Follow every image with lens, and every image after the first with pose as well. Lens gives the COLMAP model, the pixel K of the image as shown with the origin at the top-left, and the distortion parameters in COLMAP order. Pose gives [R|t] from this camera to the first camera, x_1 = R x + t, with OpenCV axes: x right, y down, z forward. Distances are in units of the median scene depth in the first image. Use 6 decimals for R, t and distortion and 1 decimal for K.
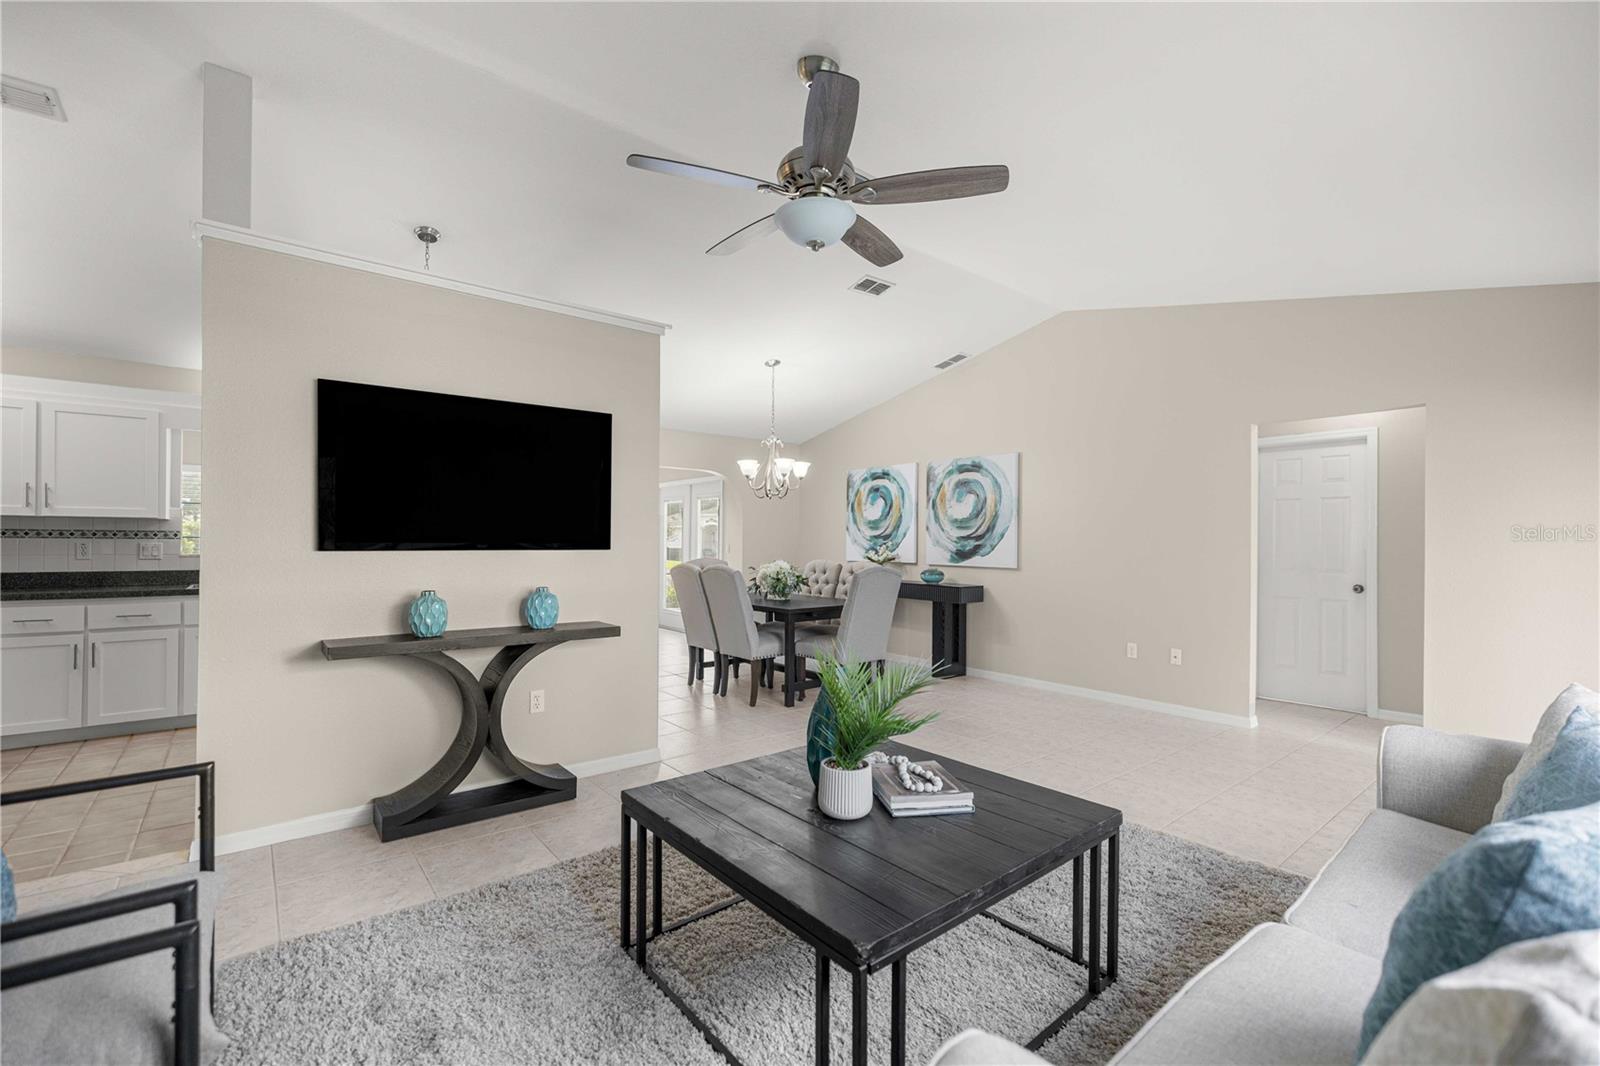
lens RADIAL K [[674.1, 0, 798.9], [0, 674.1, 539.3], [0, 0, 1]] dist [-0.000415, -0.001249]
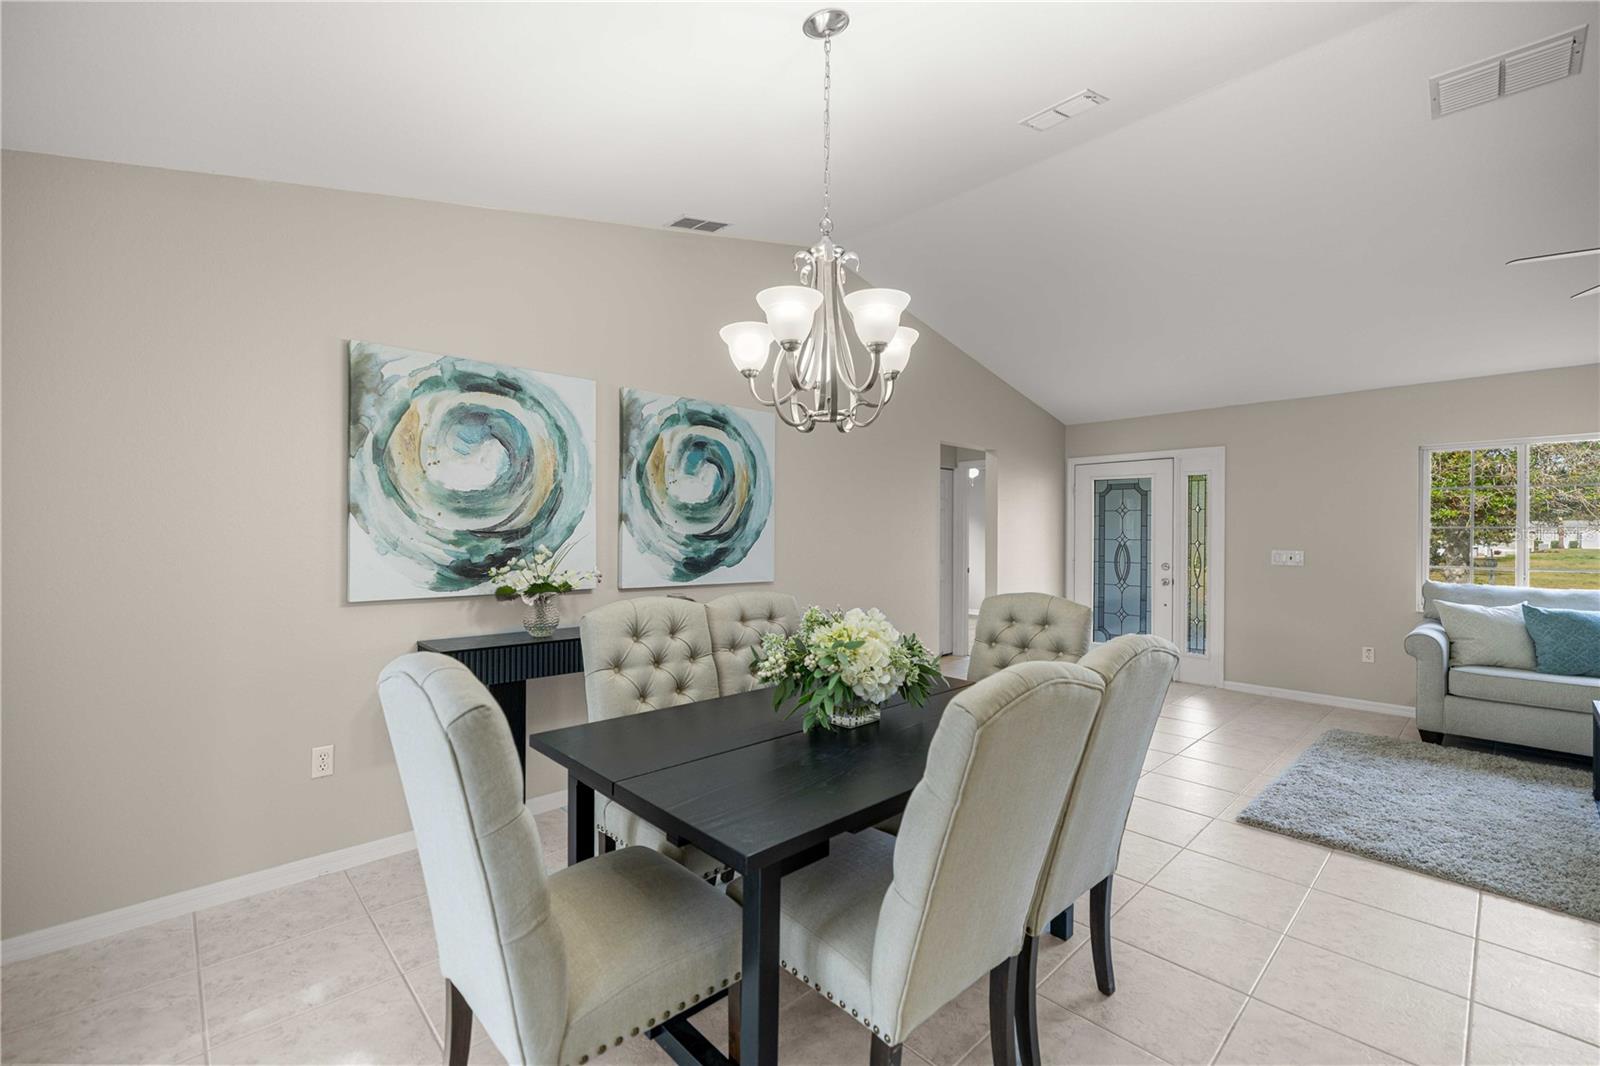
lens RADIAL K [[674.1, 0, 813.6], [0, 674.1, 531.5], [0, 0, 1]] dist [-0.000415, -0.001249]
pose [[-0.086012, -0.002604, 0.996291, -0.343841], [-0.012401, 0.999922, 0.001543, -0.008988], [-0.996217, -0.012223, -0.086038, 0.945061]]
